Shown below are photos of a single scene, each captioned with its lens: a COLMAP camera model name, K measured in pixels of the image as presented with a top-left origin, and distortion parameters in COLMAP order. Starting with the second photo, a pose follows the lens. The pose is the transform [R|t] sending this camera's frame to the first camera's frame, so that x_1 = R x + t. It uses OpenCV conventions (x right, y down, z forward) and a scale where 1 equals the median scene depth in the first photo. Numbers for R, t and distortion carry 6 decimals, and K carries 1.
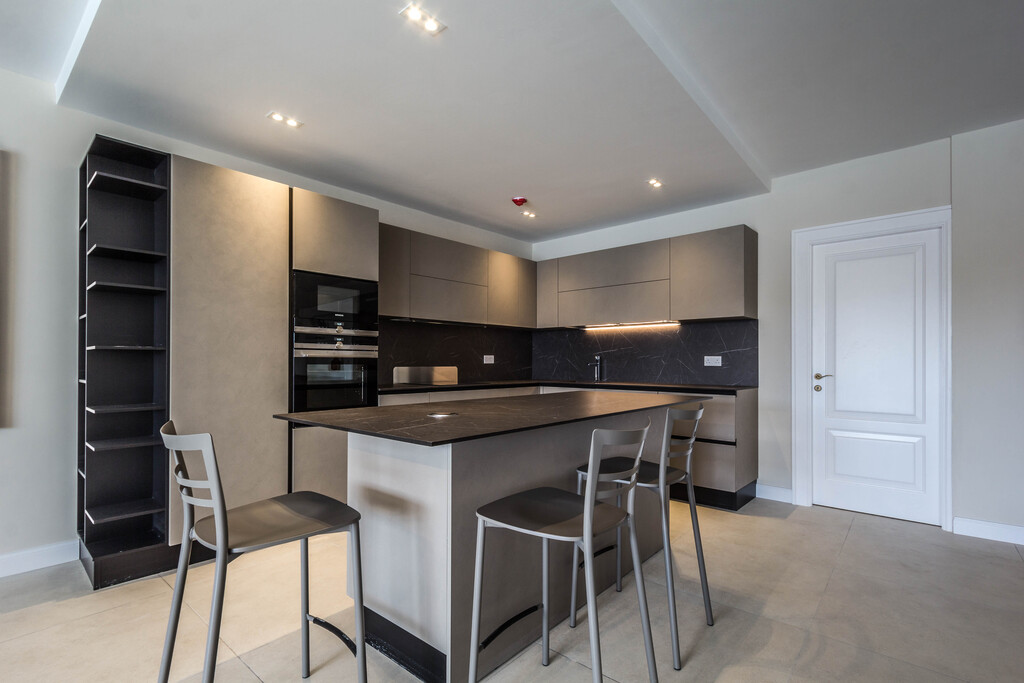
lens RADIAL K [[479.3, 0, 512.5], [0, 479.3, 348.2], [0, 0, 1]] dist [-0.002006, -0.000427]
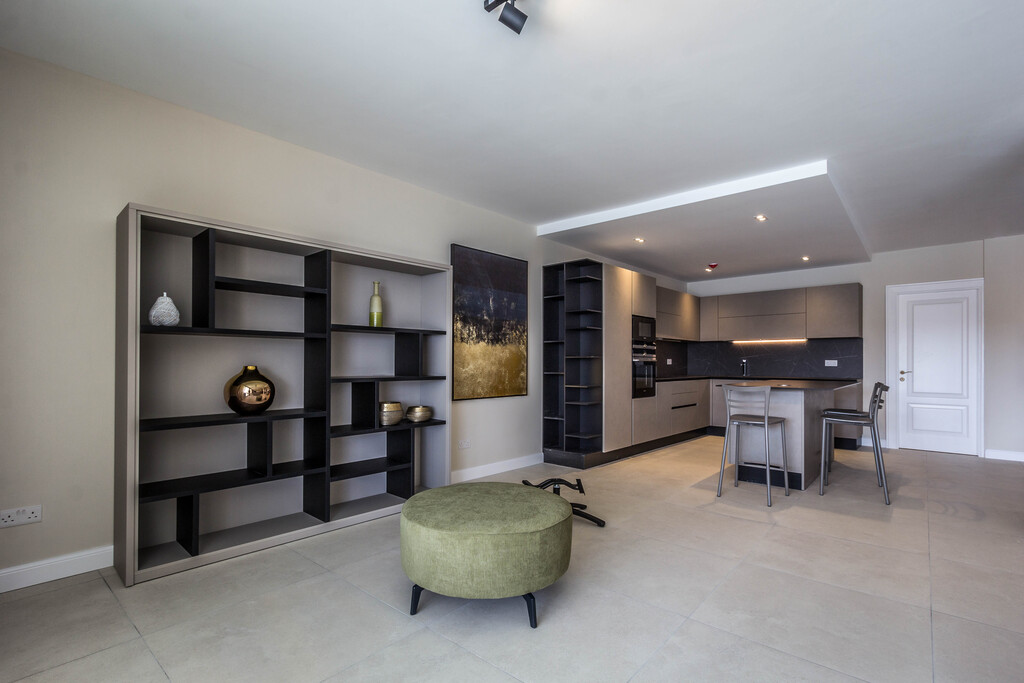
lens RADIAL K [[479.3, 0, 511.8], [0, 479.3, 349.7], [0, 0, 1]] dist [-0.002006, -0.000427]
pose [[0.999826, 0.000077, -0.018657, -0.707471], [-0.000070, 1.000000, 0.000379, -0.021513], [0.018657, -0.000377, 0.999826, -0.713874]]
